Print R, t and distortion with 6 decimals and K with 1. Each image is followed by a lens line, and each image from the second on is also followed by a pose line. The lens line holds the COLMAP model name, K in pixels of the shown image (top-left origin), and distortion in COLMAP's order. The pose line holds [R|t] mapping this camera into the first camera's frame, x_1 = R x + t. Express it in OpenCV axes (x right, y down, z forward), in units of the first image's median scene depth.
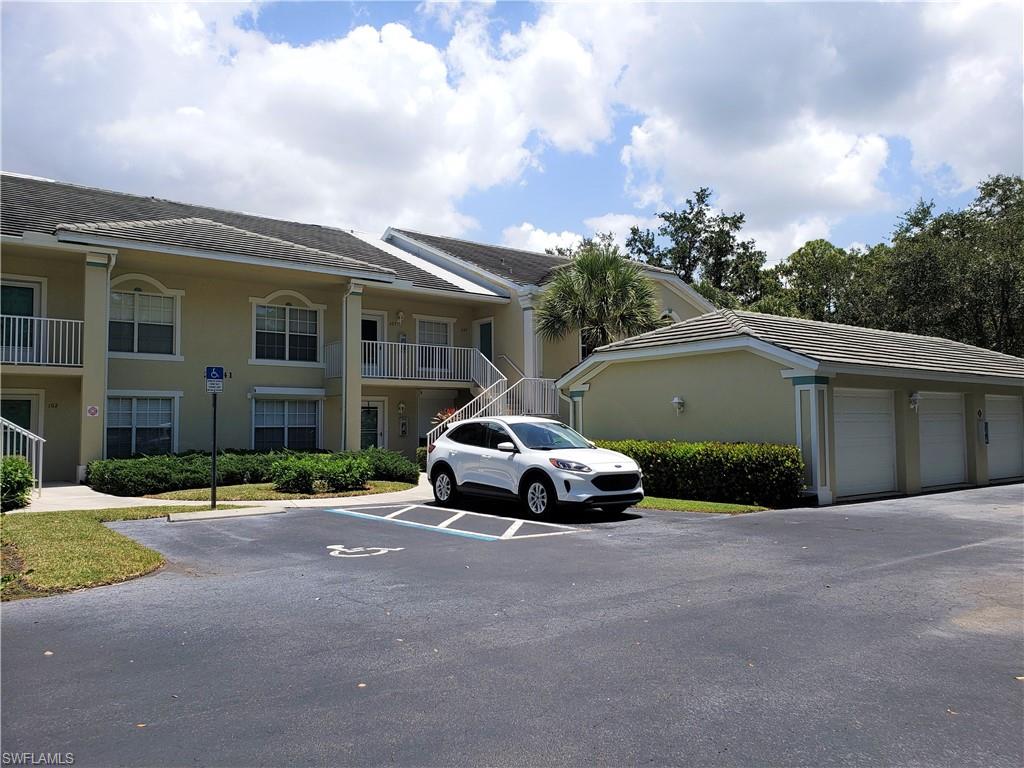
lens RADIAL K [[757.6, 0, 512.0], [0, 757.6, 384.0], [0, 0, 1]] dist [0.133360, -0.000254]
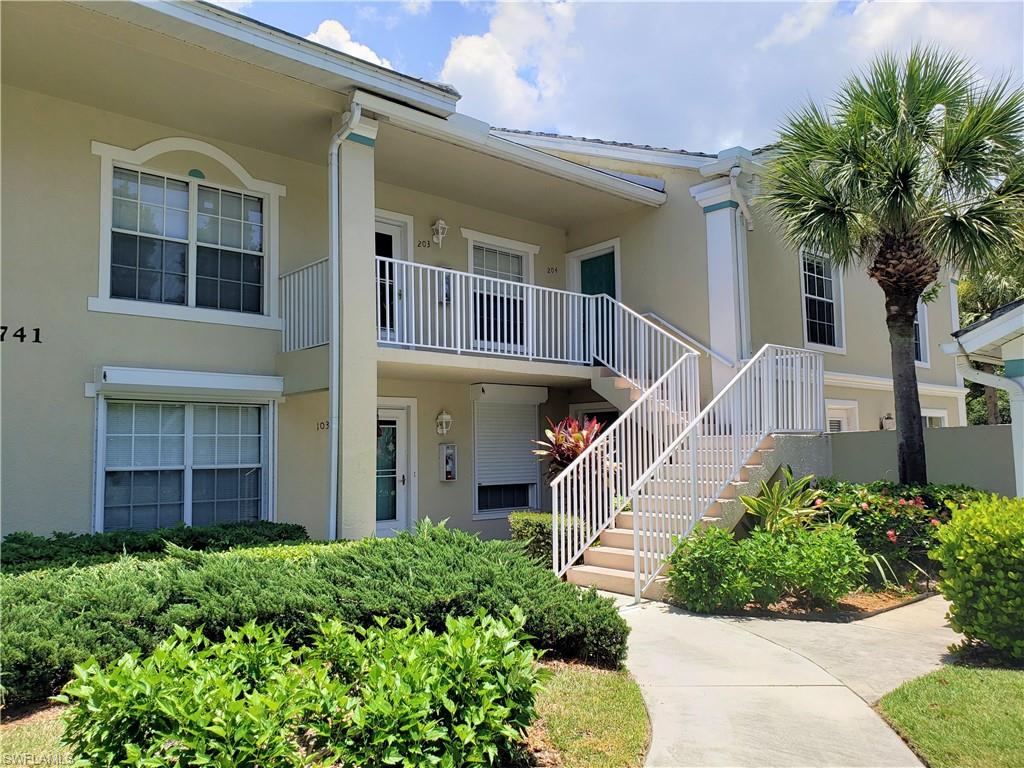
lens RADIAL K [[797.6, 0, 512.0], [0, 797.6, 384.0], [0, 0, 1]] dist [0.060819, 0.000537]
pose [[0.997224, -0.006674, 0.074166, -0.153592], [0.009181, 0.999396, -0.033519, 0.026904], [-0.073897, 0.034107, 0.996682, 0.555359]]
